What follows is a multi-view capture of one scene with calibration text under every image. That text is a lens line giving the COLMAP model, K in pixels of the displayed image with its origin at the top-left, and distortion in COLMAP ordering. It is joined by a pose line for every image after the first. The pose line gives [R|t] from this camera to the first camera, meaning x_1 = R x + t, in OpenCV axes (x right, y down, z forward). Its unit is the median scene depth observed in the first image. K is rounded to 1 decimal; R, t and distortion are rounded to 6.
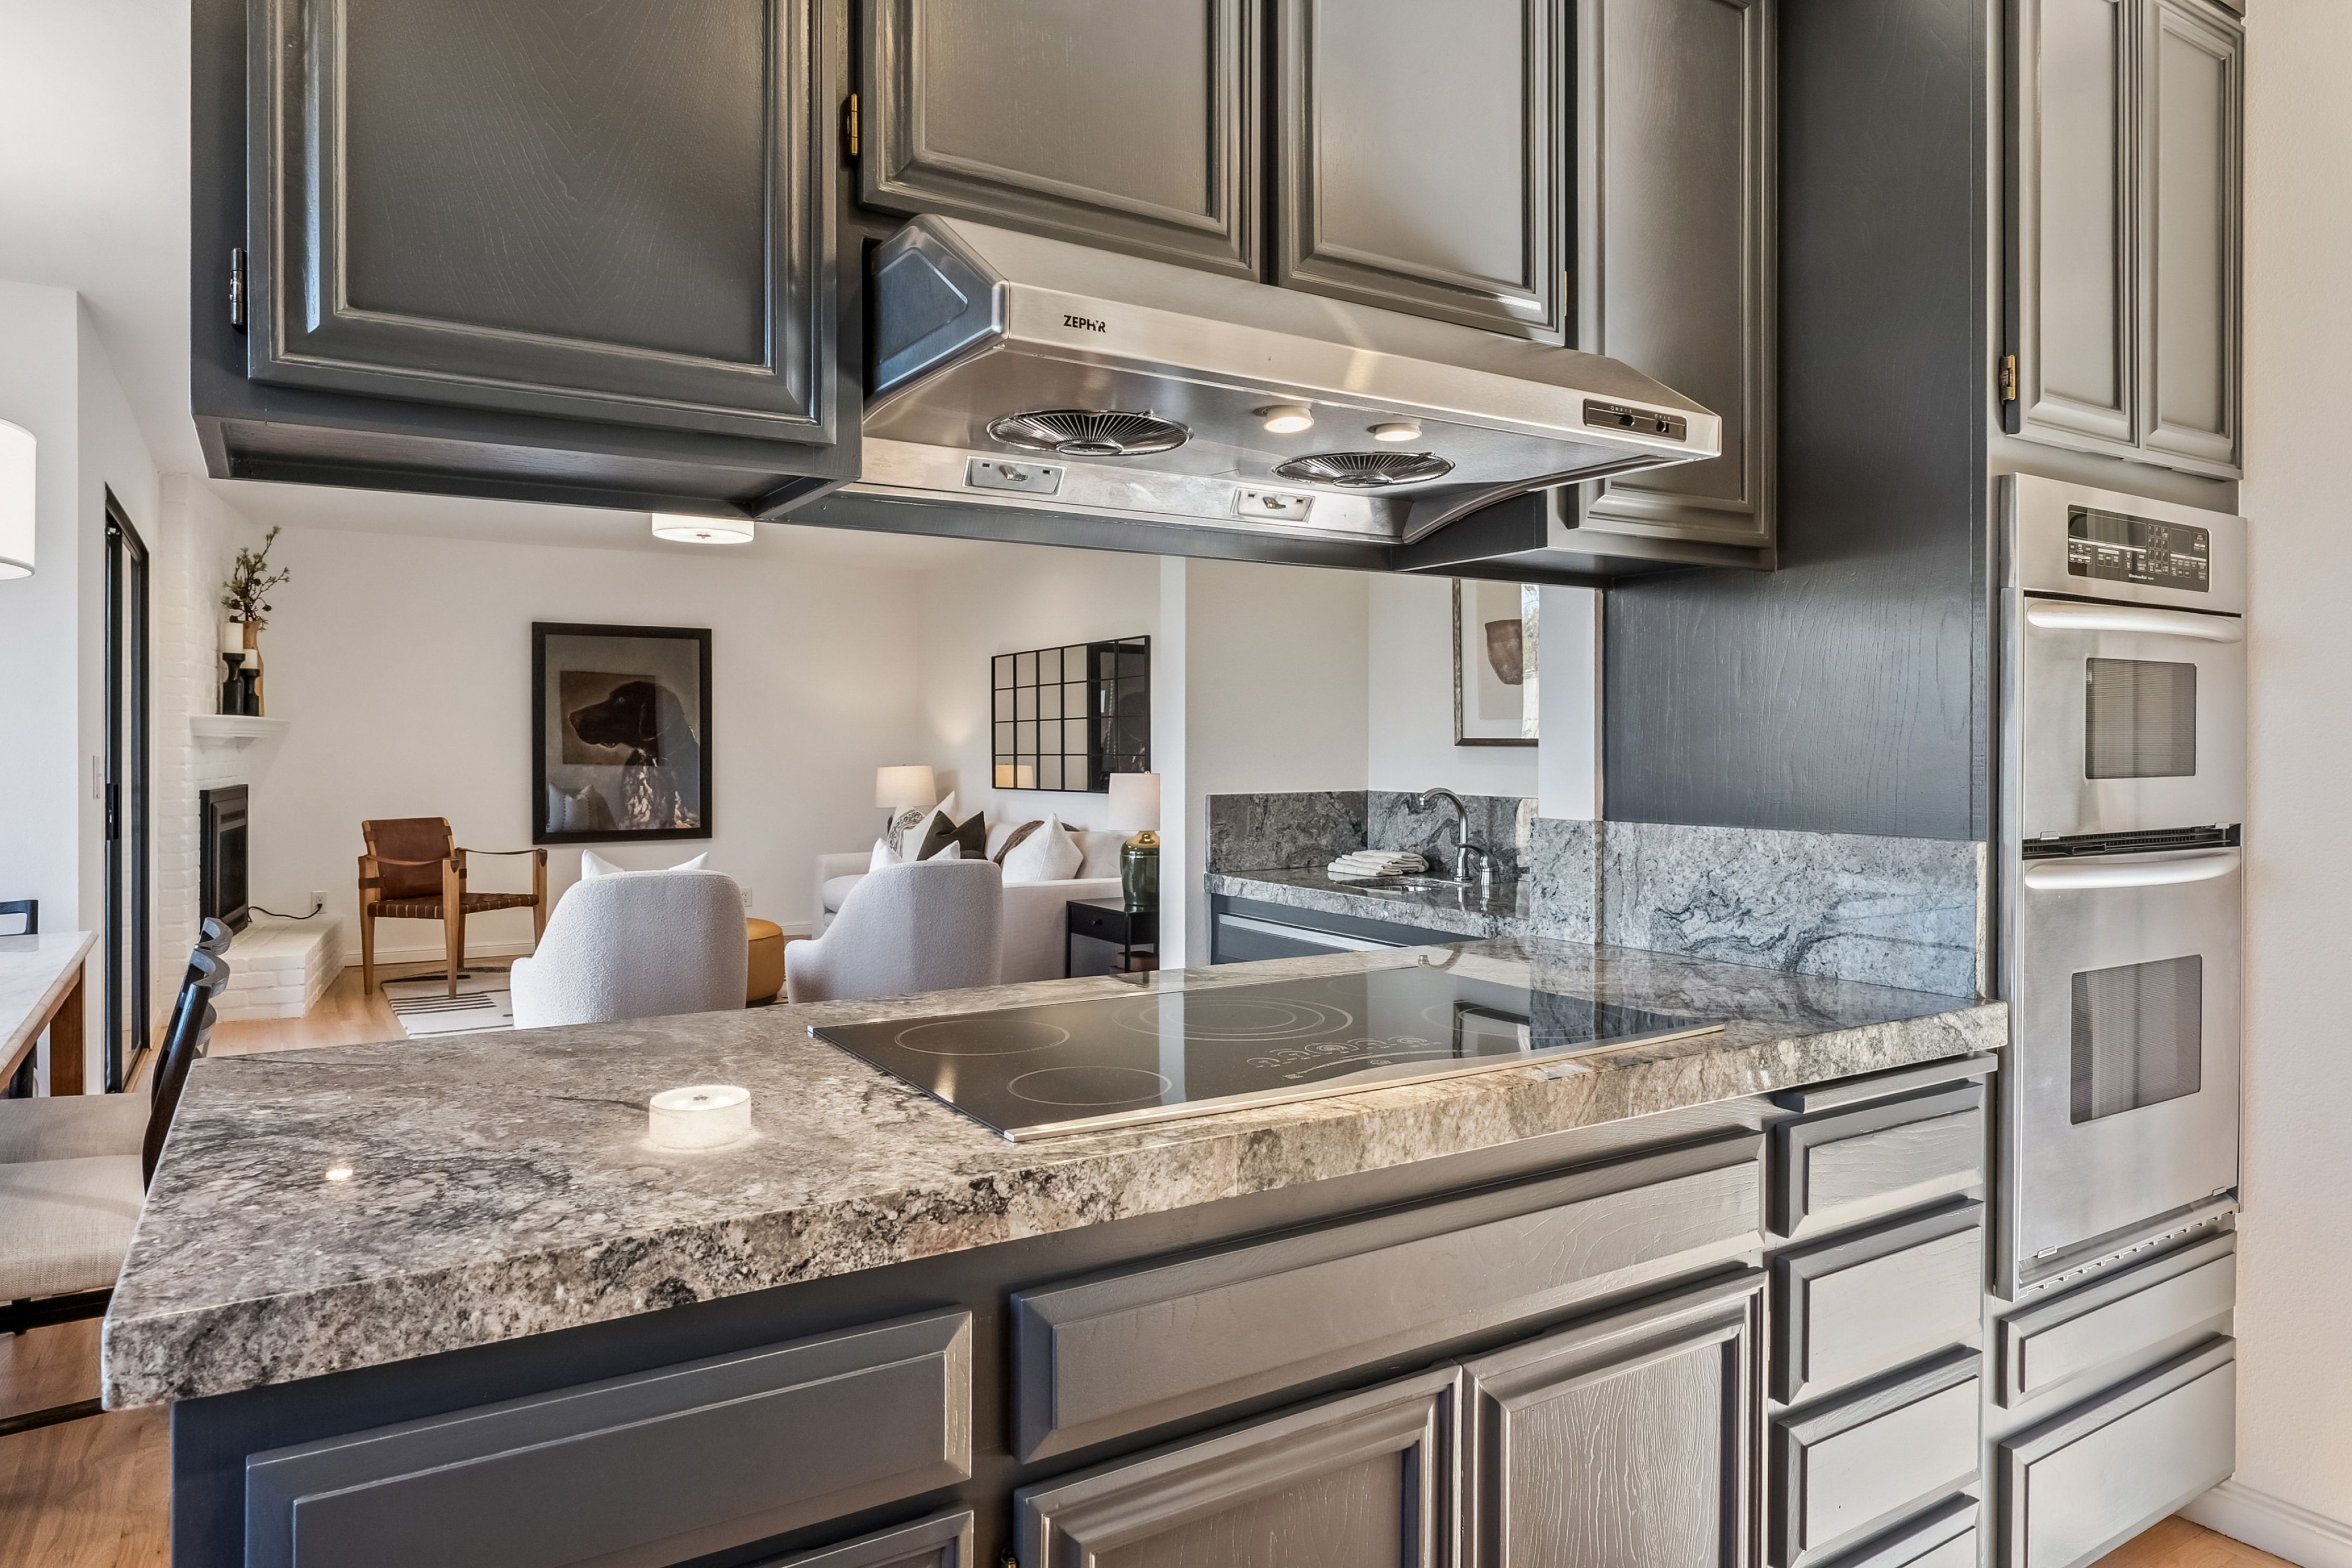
lens RADIAL K [[1387.9, 0, 1169.2], [0, 1387.9, 758.3], [0, 0, 1]] dist [-0.008352, 0.002456]
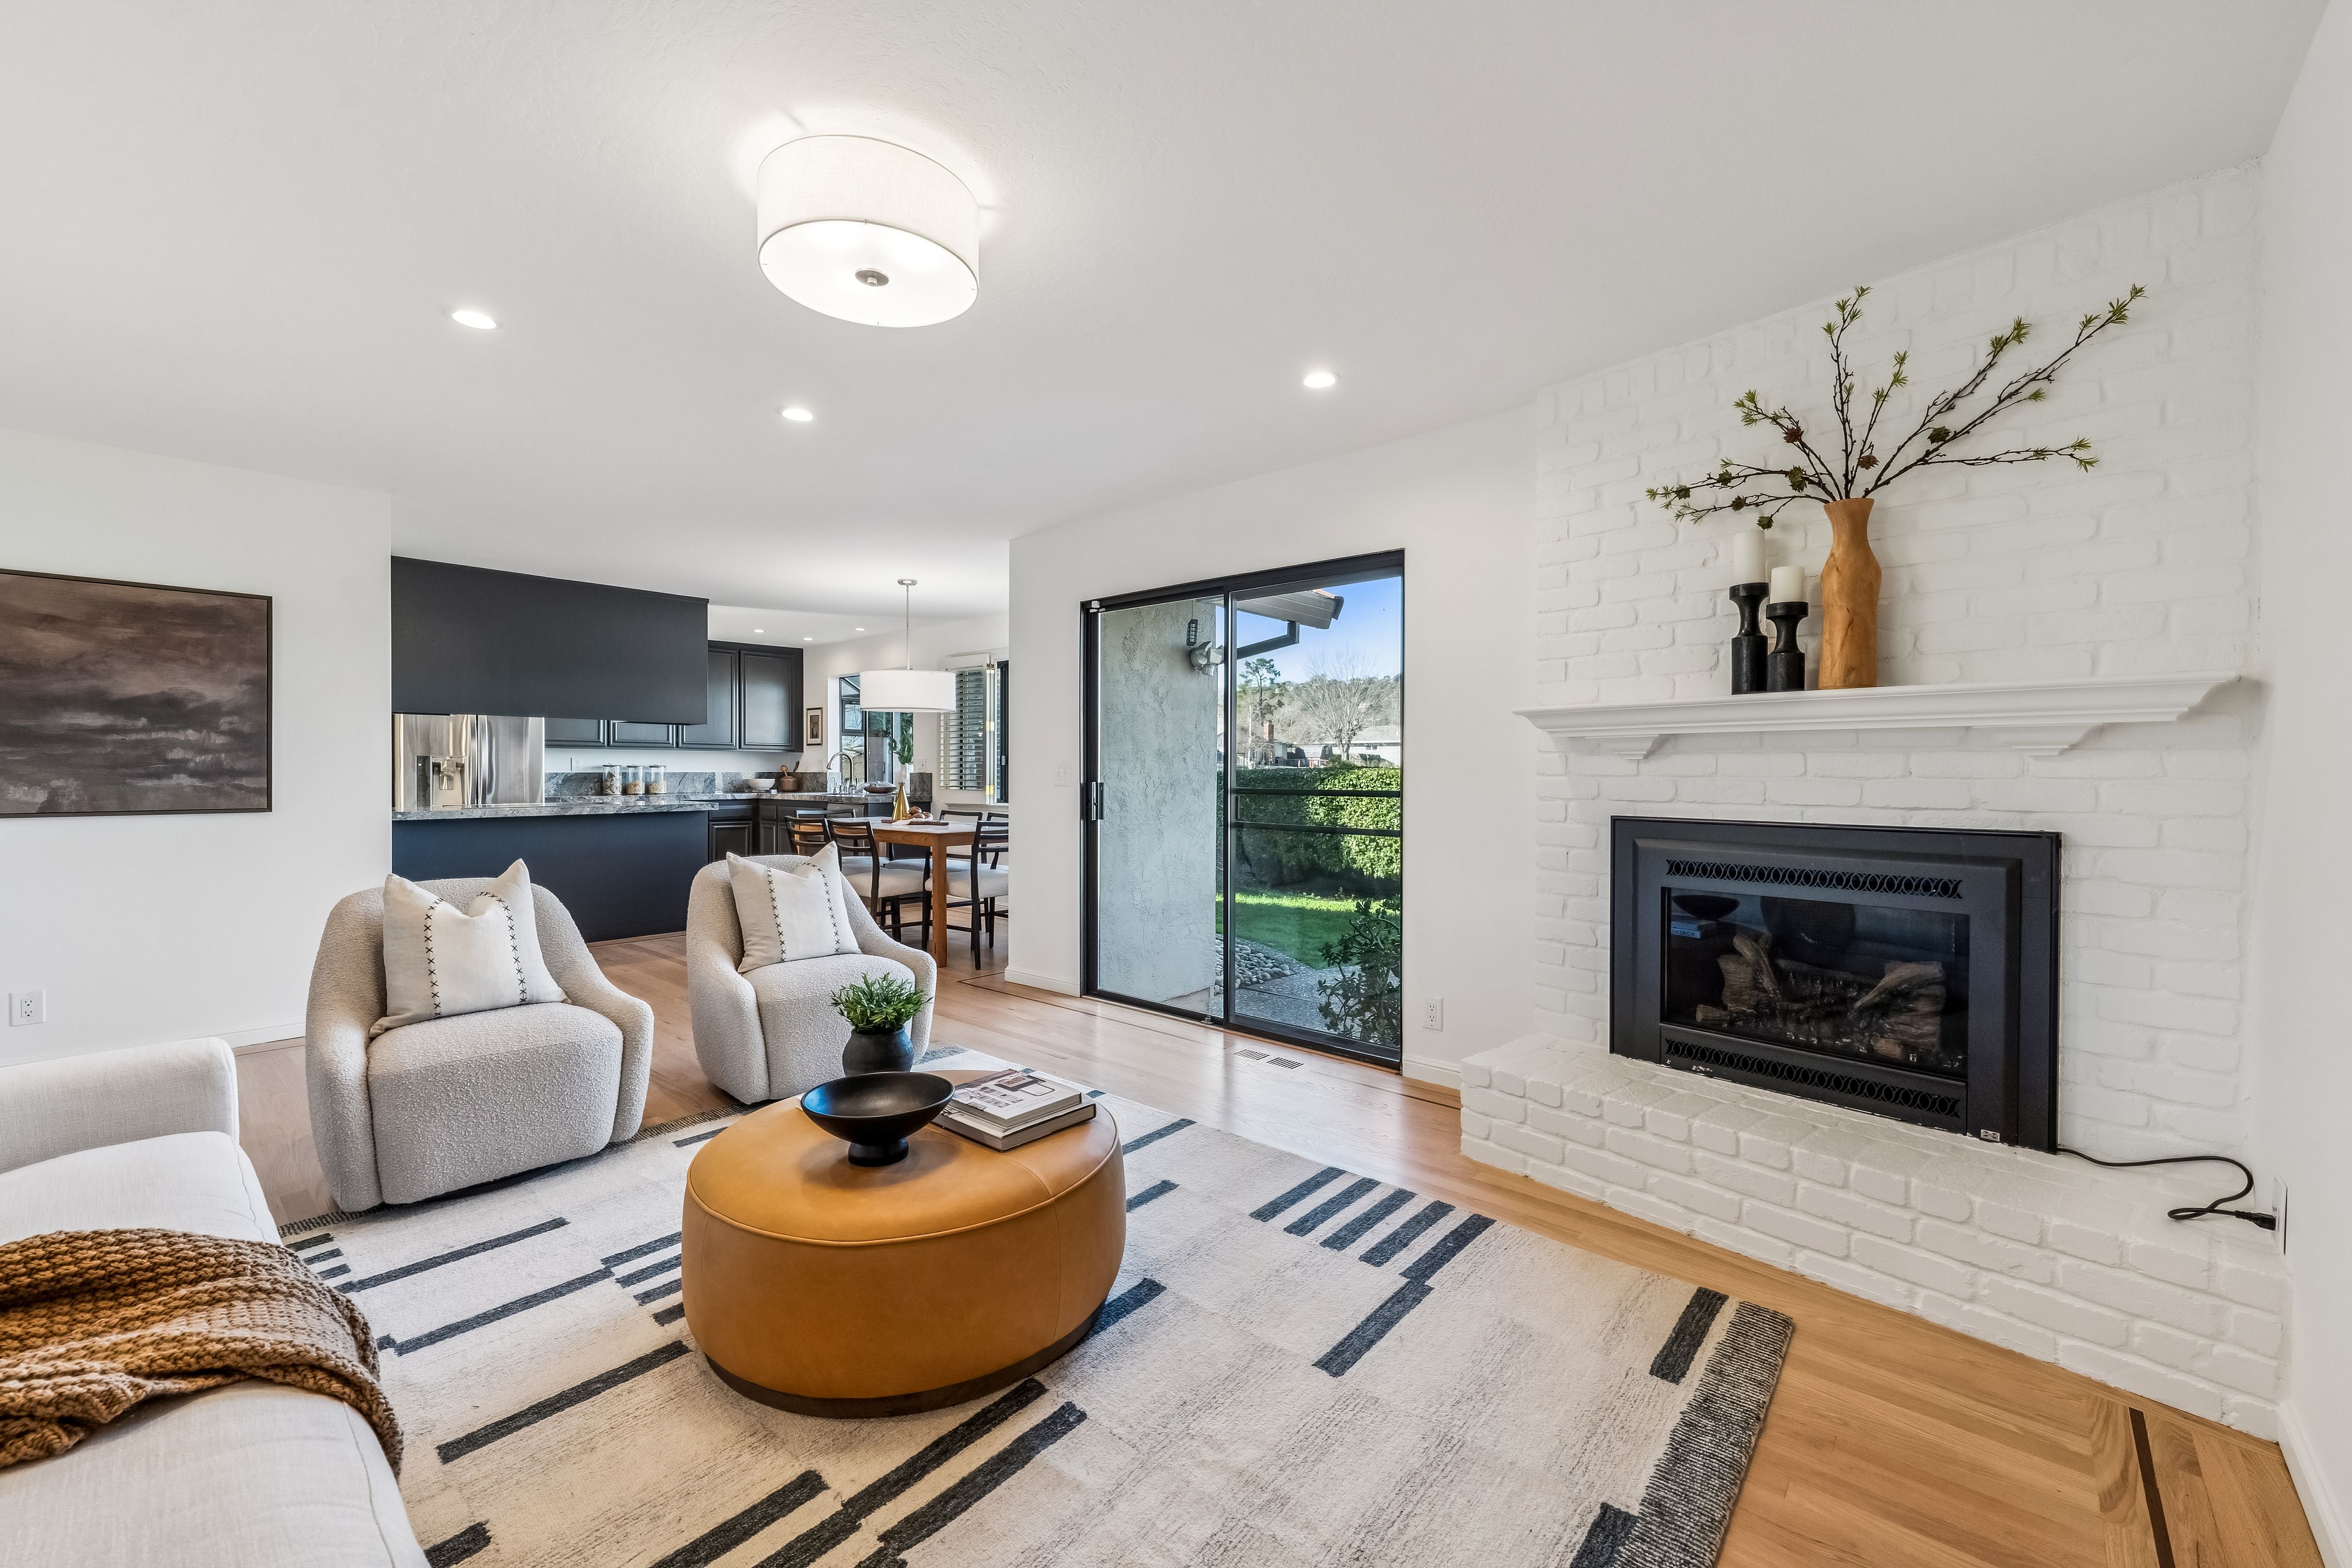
lens RADIAL K [[943.8, 0, 1181.6], [0, 943.8, 789.8], [0, 0, 1]] dist [0.000267, 0.000021]
pose [[-0.963538, 0.001089, -0.267569, -0.334870], [-0.006833, 0.999565, 0.028675, -0.001249], [0.267484, 0.029458, -0.963112, 1.250021]]
